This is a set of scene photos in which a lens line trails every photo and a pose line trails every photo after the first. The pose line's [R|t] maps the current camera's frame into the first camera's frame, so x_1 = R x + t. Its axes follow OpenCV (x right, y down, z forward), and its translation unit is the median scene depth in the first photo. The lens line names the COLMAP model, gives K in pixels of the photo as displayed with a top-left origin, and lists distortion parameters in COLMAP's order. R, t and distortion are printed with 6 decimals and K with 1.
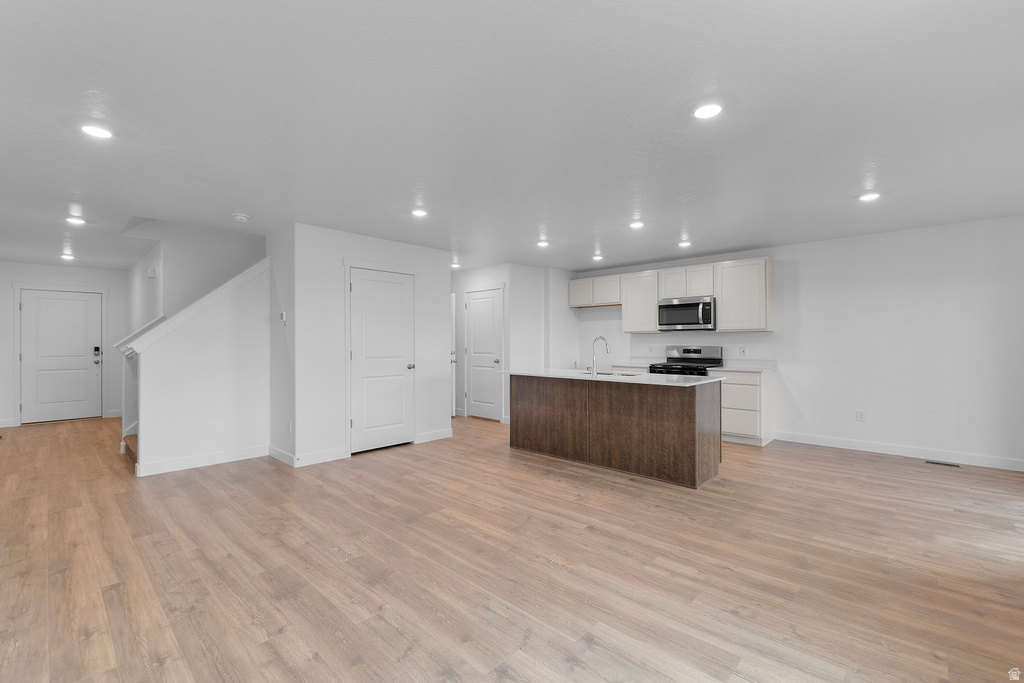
lens RADIAL K [[441.9, 0, 510.3], [0, 441.9, 344.0], [0, 0, 1]] dist [0.001048, -0.004045]
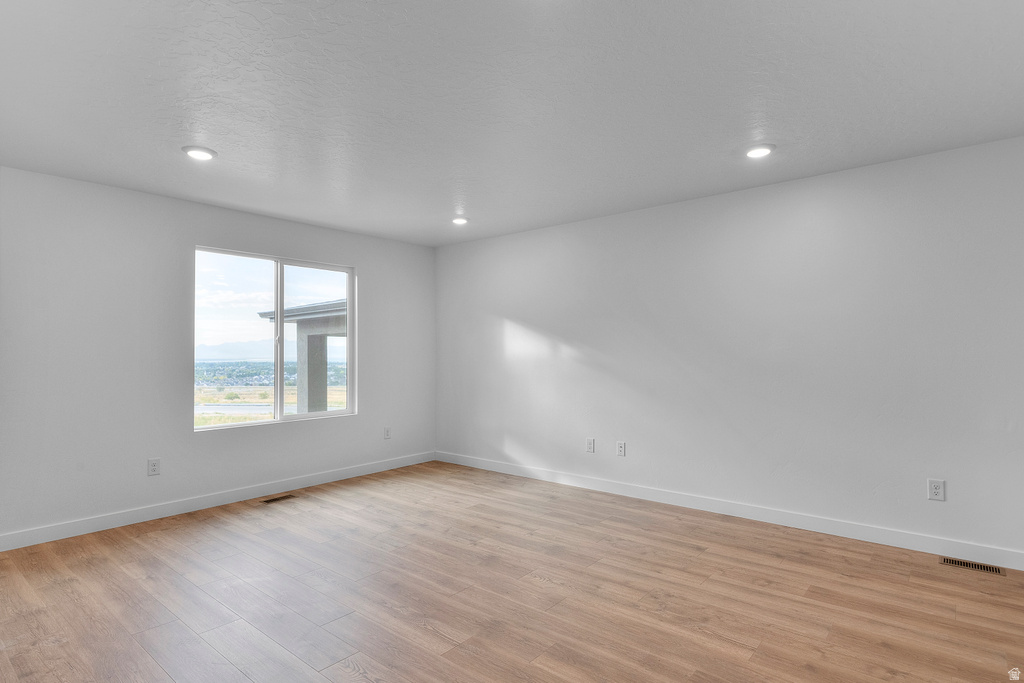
lens RADIAL K [[534.9, 0, 508.2], [0, 534.9, 335.7], [0, 0, 1]] dist [0.015960, -0.002775]
pose [[-0.998463, 0.005528, -0.055150, -0.158380], [0.007048, 0.999600, -0.027397, -0.004196], [0.054976, -0.027743, -0.998102, 1.384879]]
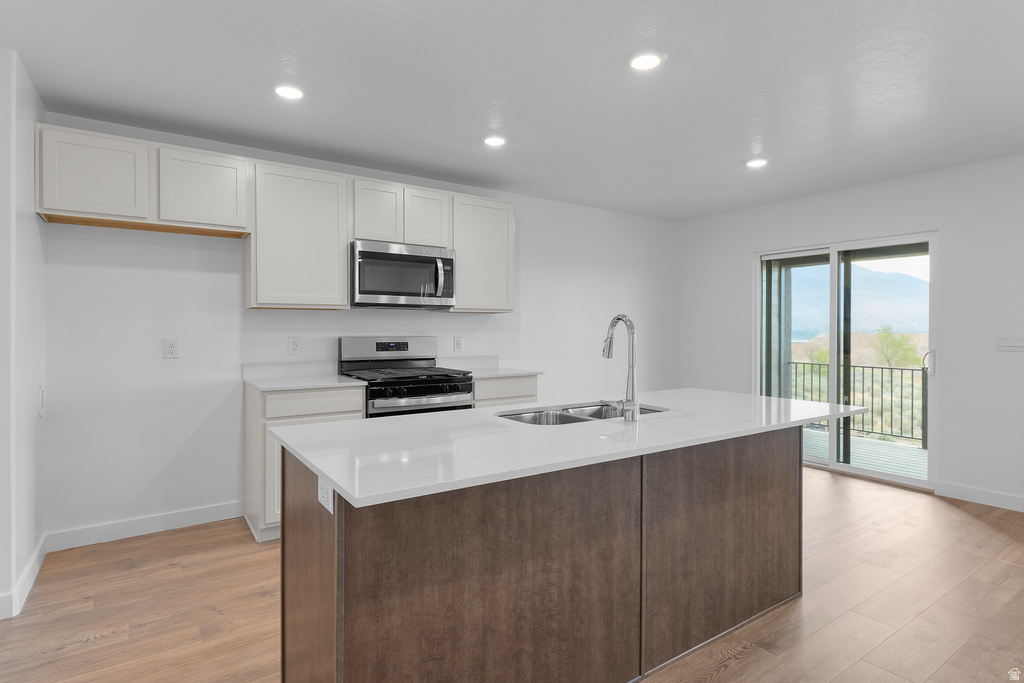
lens RADIAL K [[534.9, 0, 511.2], [0, 534.9, 331.6], [0, 0, 1]] dist [0.015960, -0.002775]
pose [[0.206372, -0.003666, 0.978467, -0.294285], [0.000931, 0.999993, 0.003551, -0.005704], [-0.978473, 0.000178, 0.206374, 1.129954]]
